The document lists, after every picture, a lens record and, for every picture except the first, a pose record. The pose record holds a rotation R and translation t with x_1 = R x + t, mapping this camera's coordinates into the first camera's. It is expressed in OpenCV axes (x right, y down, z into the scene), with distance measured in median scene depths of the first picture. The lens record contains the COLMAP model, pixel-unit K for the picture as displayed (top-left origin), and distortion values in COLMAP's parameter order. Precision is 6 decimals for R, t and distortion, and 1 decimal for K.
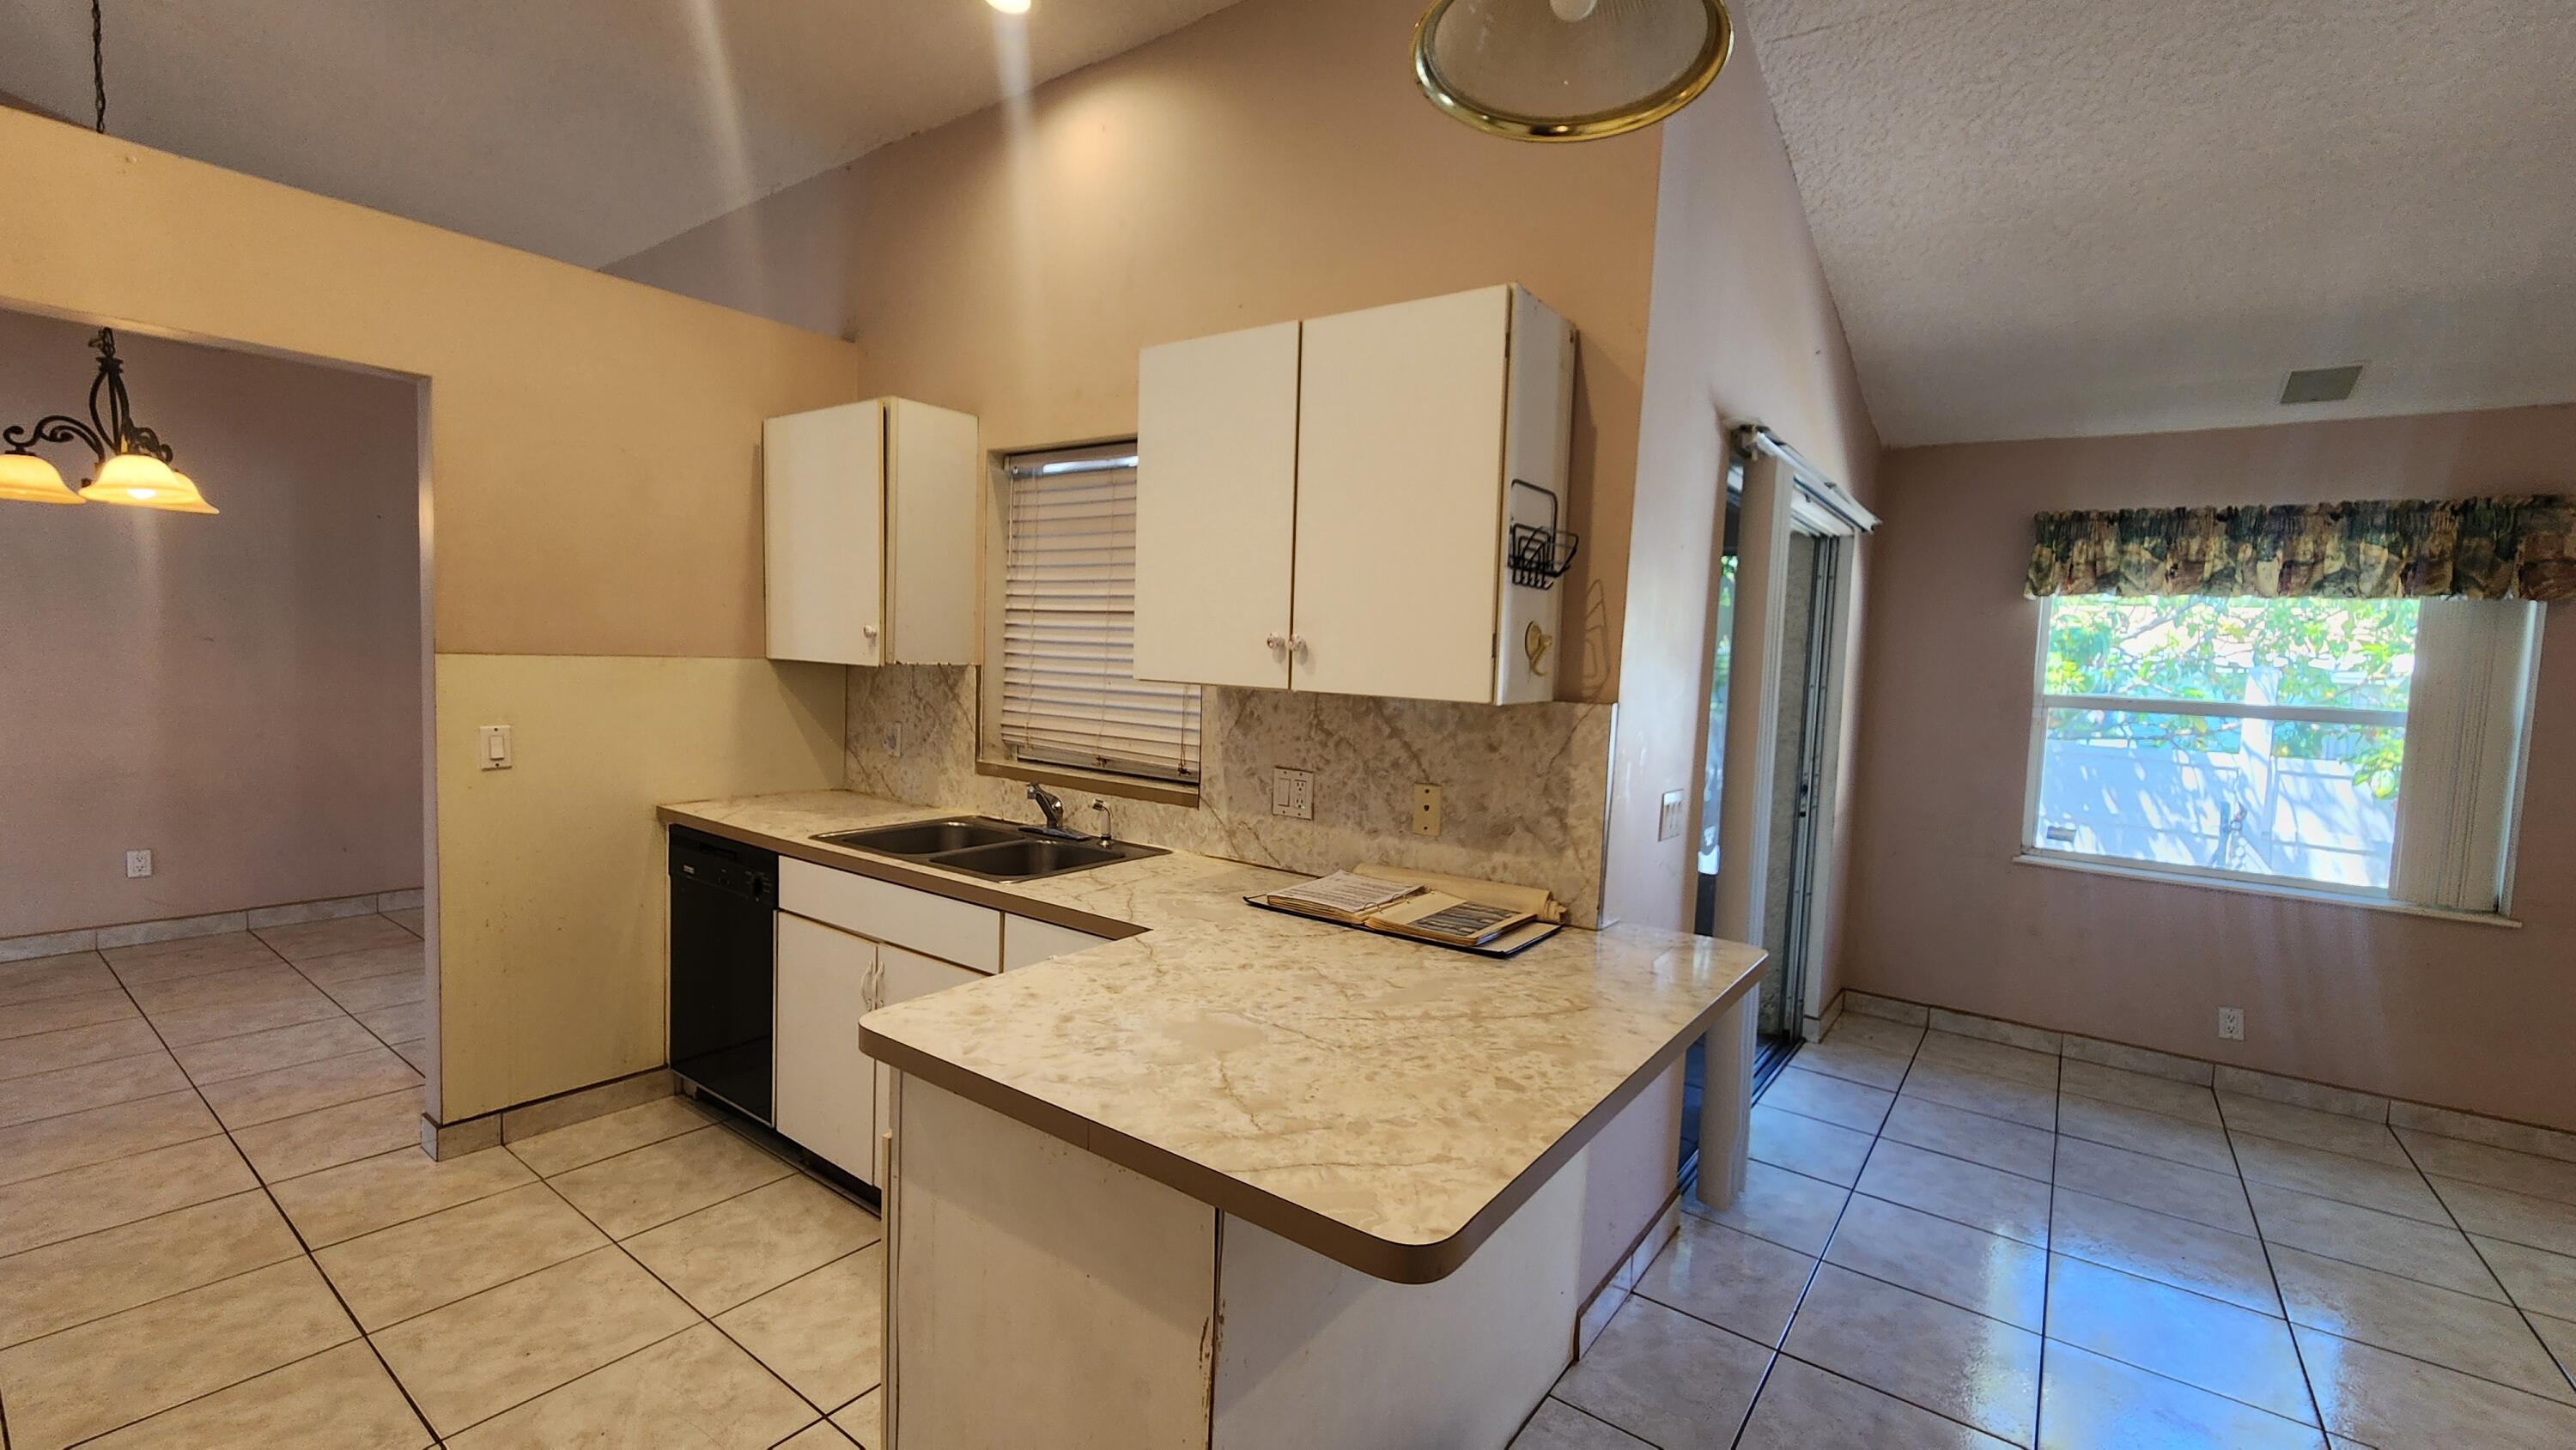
lens RADIAL K [[1074.9, 0, 1292.3], [0, 1074.9, 728.5], [0, 0, 1]] dist [0.000306, -0.000064]
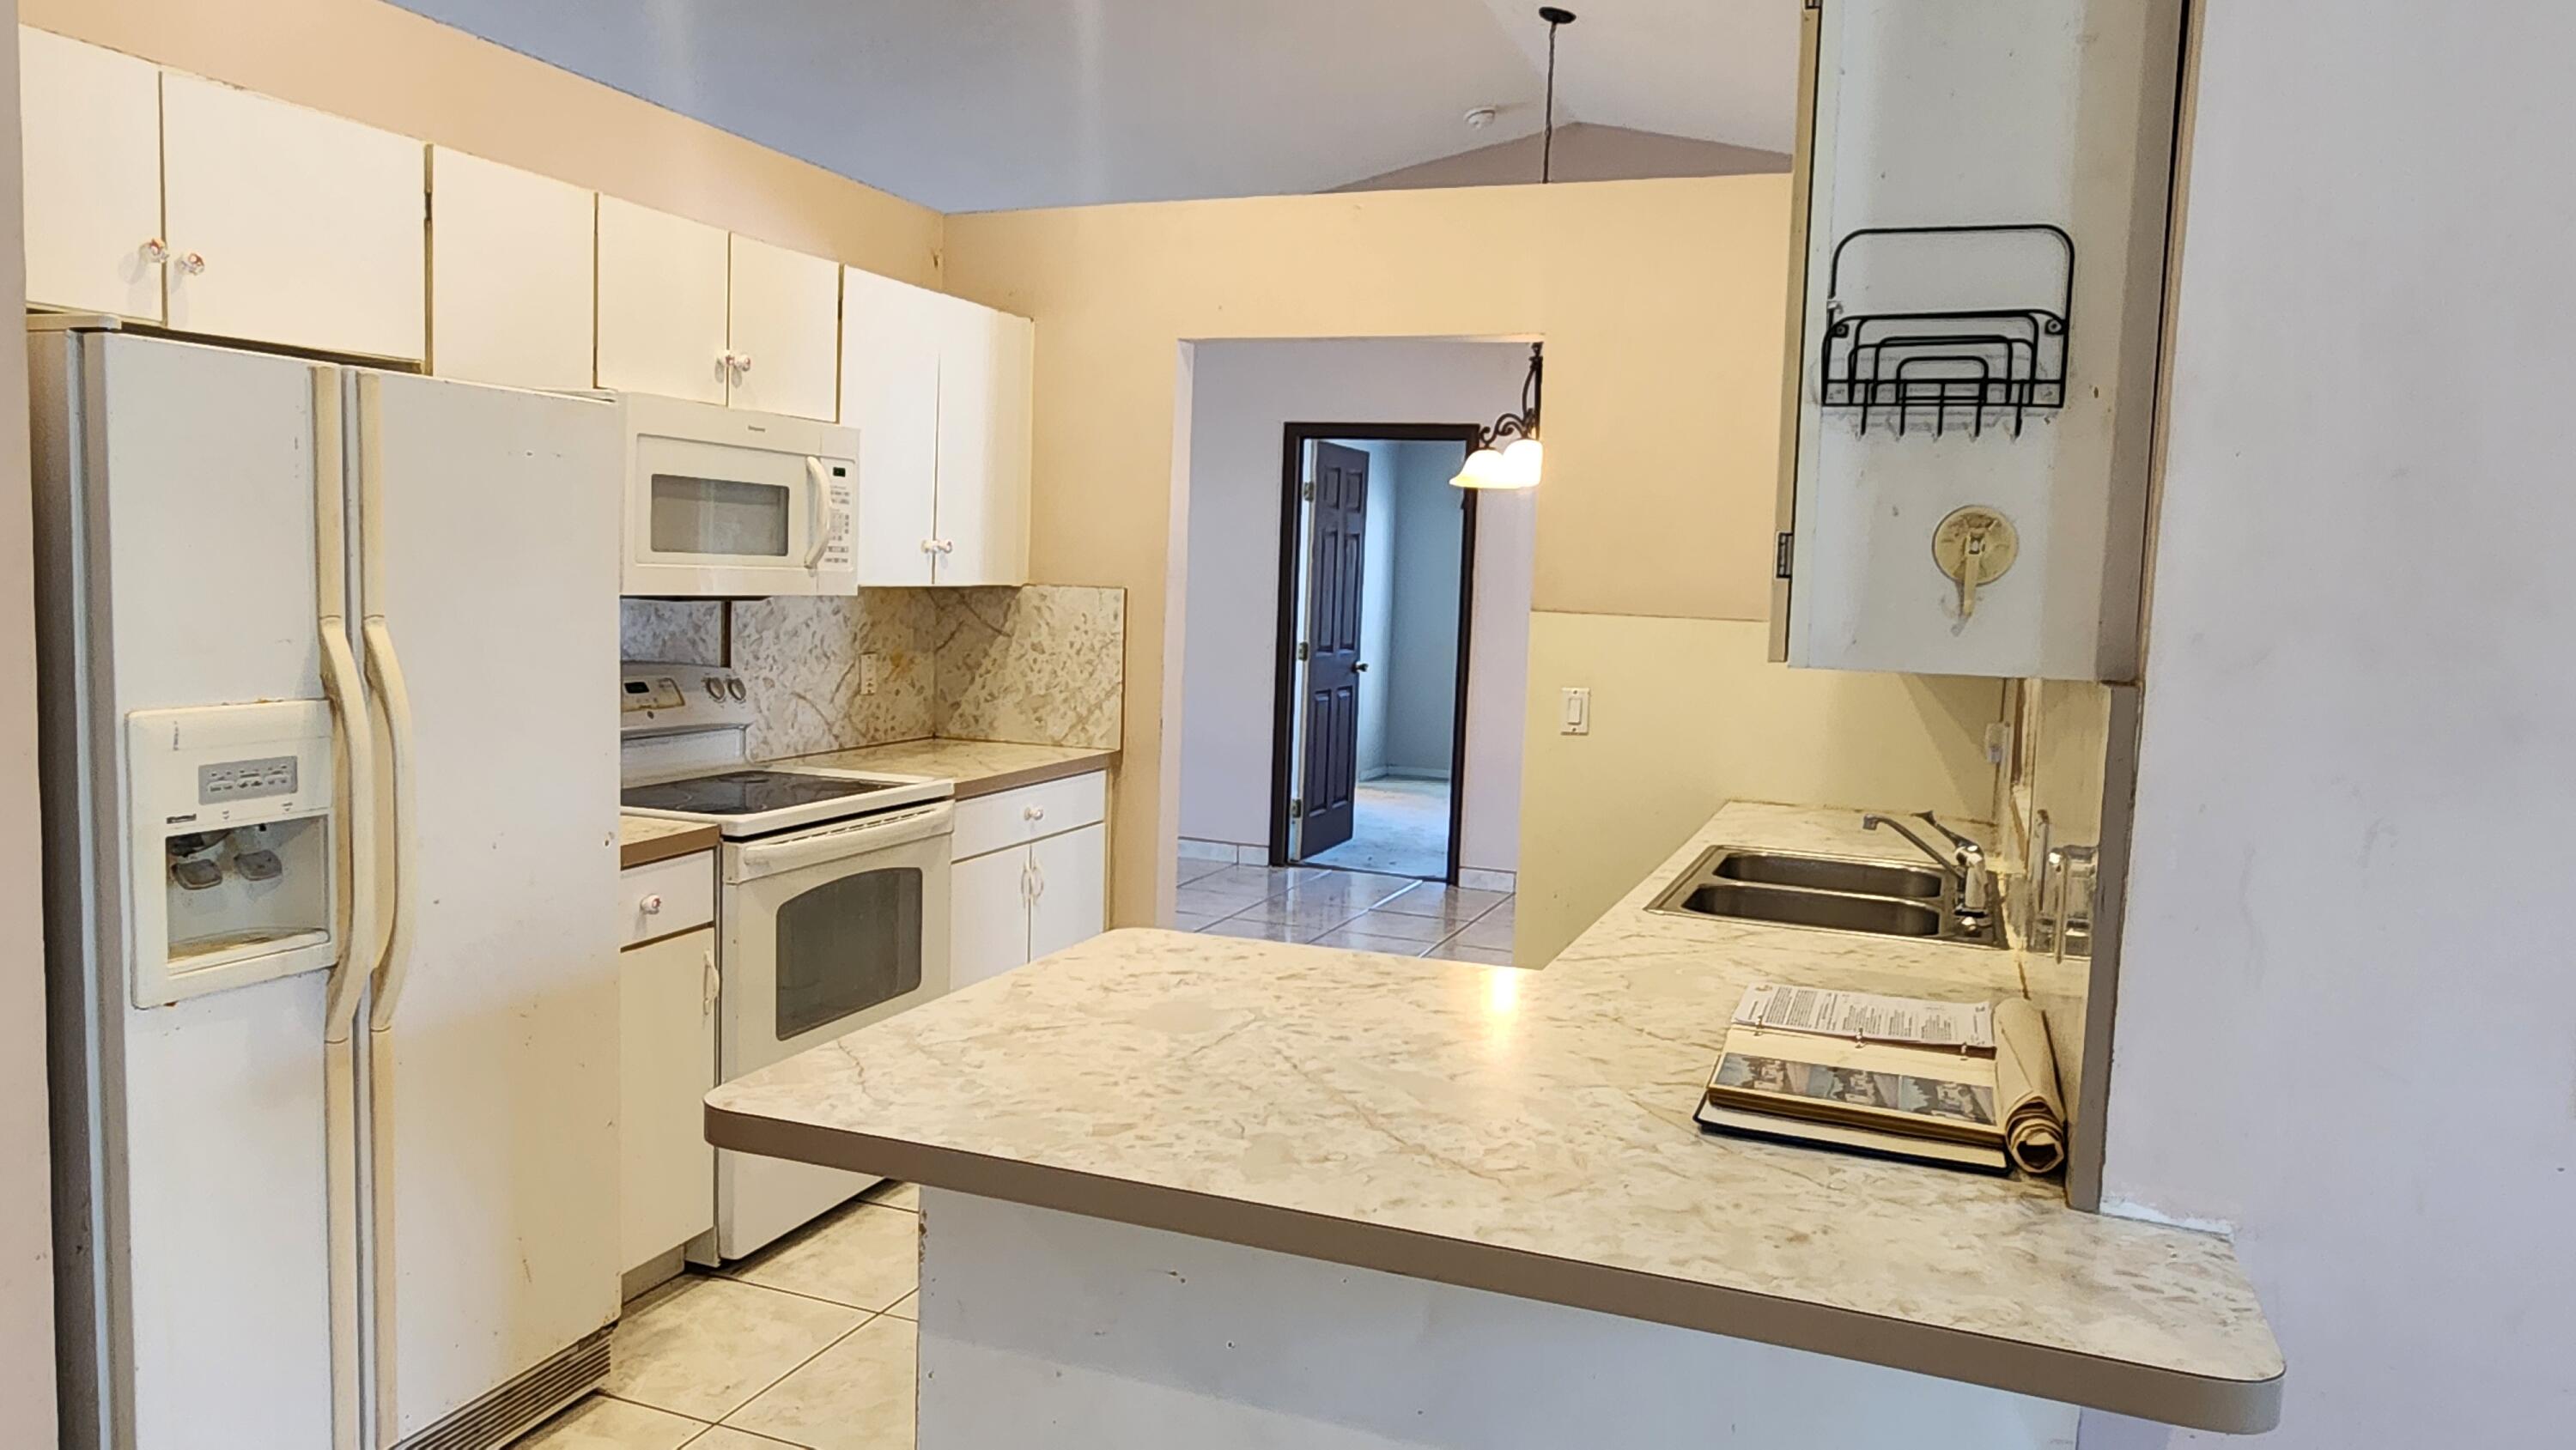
lens RADIAL K [[1682.7, 0, 1297.7], [0, 1682.7, 702.0], [0, 0, 1]] dist [-0.000286, -0.000652]
pose [[0.257715, 0.046315, -0.965110, 1.213044], [-0.095228, 0.995205, 0.022330, -0.000411], [0.961517, 0.086151, 0.260889, 0.718822]]
